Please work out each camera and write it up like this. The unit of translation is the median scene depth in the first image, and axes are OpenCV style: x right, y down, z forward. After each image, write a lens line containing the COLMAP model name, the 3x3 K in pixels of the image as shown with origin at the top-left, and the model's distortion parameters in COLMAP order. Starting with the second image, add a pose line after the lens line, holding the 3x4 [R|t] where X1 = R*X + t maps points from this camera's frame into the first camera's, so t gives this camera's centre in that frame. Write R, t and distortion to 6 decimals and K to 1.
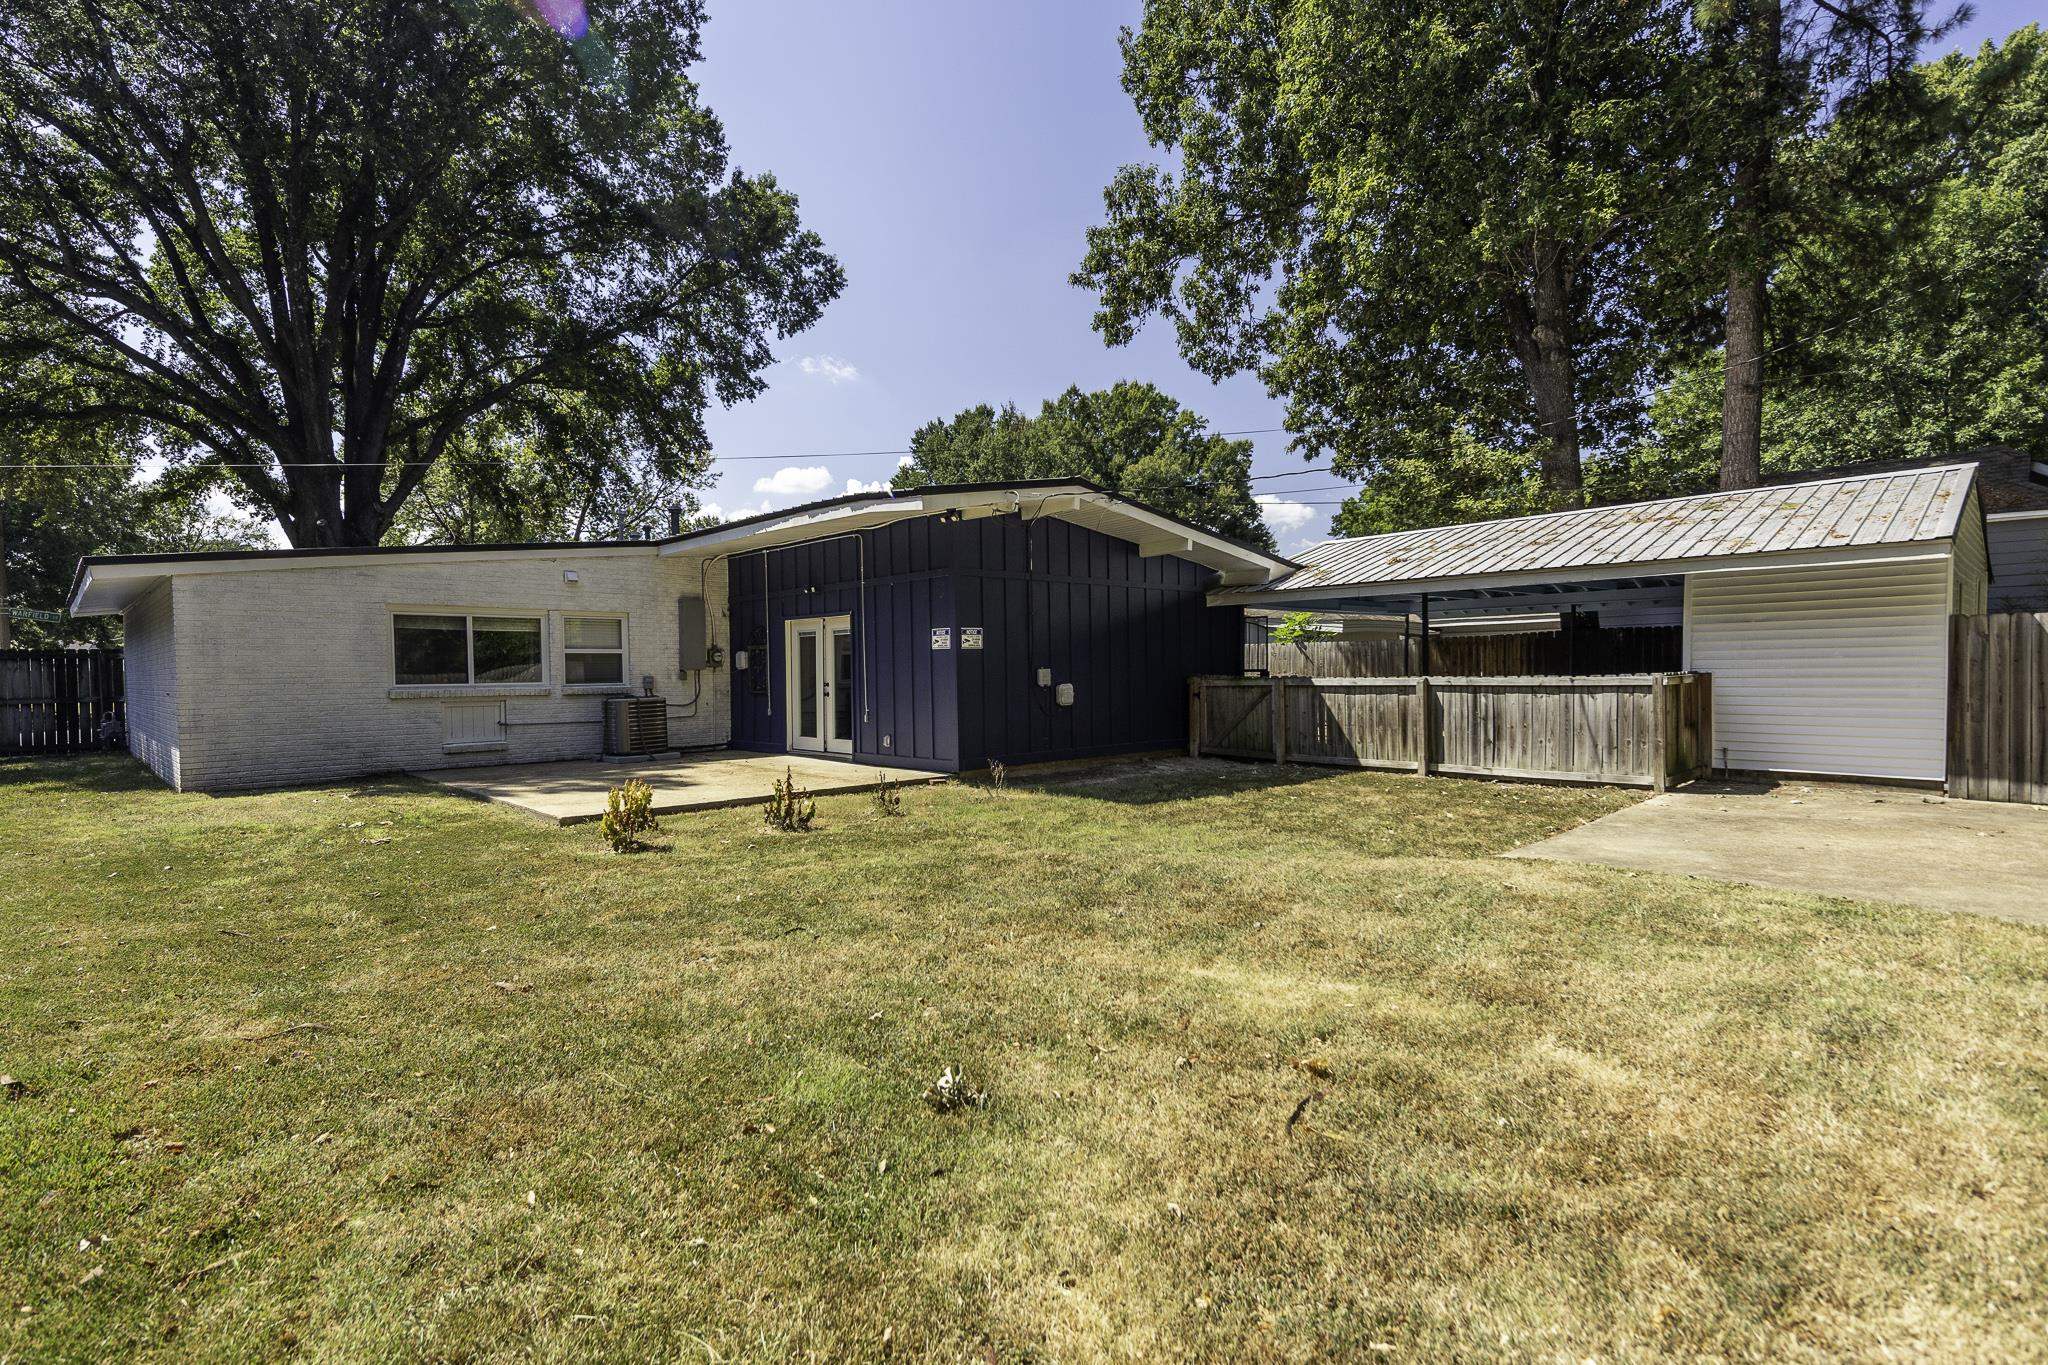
lens RADIAL K [[975.7, 0, 1030.9], [0, 975.7, 686.5], [0, 0, 1]] dist [0.052621, -0.017504]
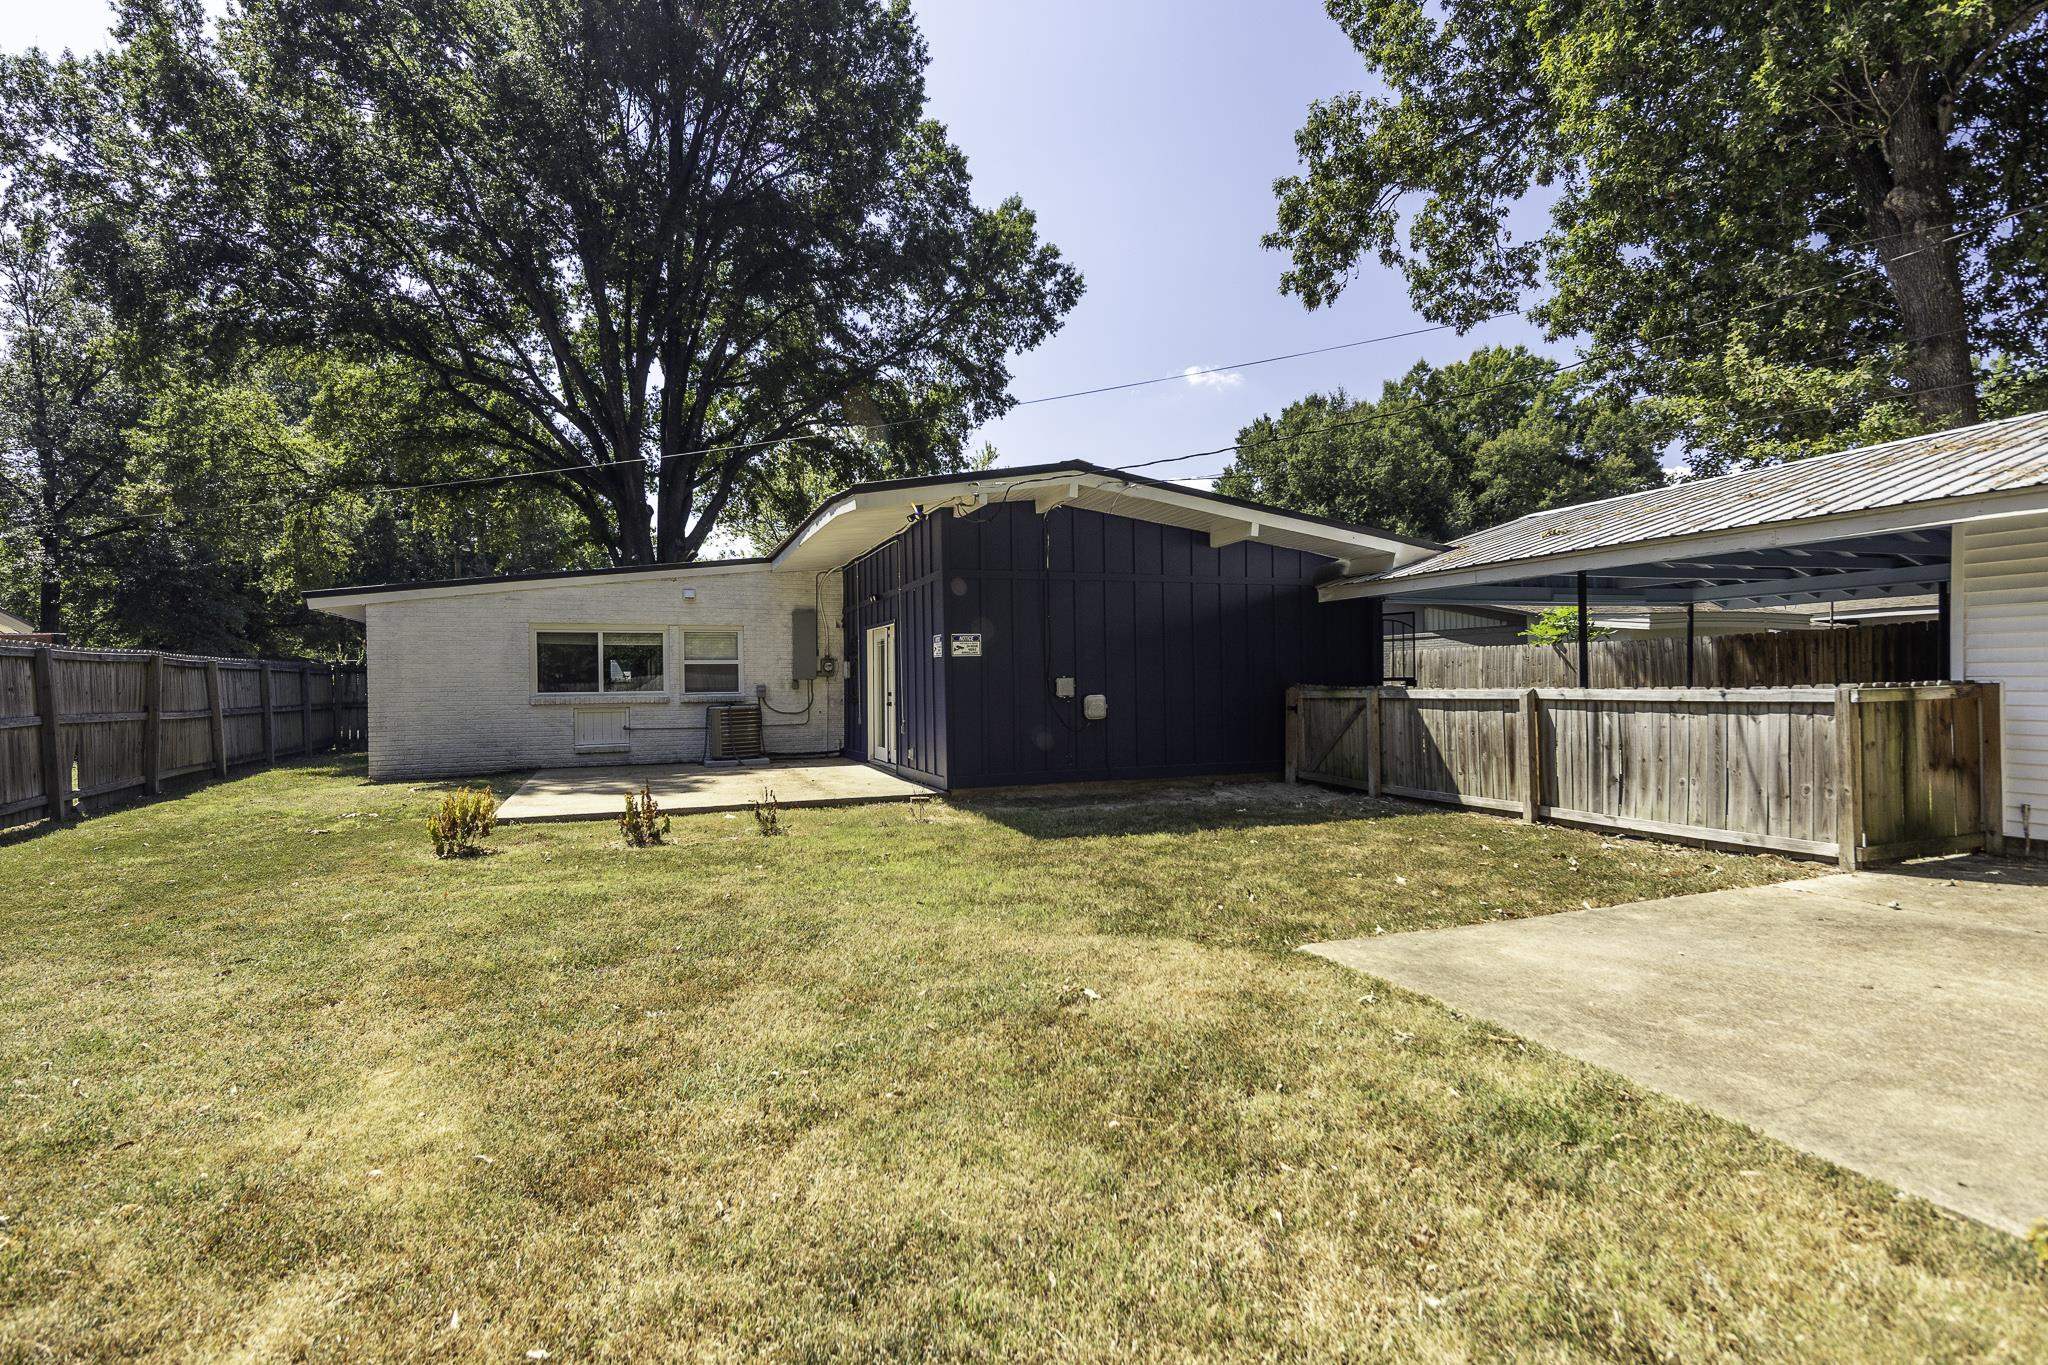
lens RADIAL K [[975.7, 0, 1029.4], [0, 975.7, 677.1], [0, 0, 1]] dist [0.052621, -0.017504]
pose [[0.920209, -0.002189, -0.391421, 0.269772], [-0.004615, 0.999854, -0.016442, -0.003186], [0.391400, 0.016936, 0.920065, 0.133137]]
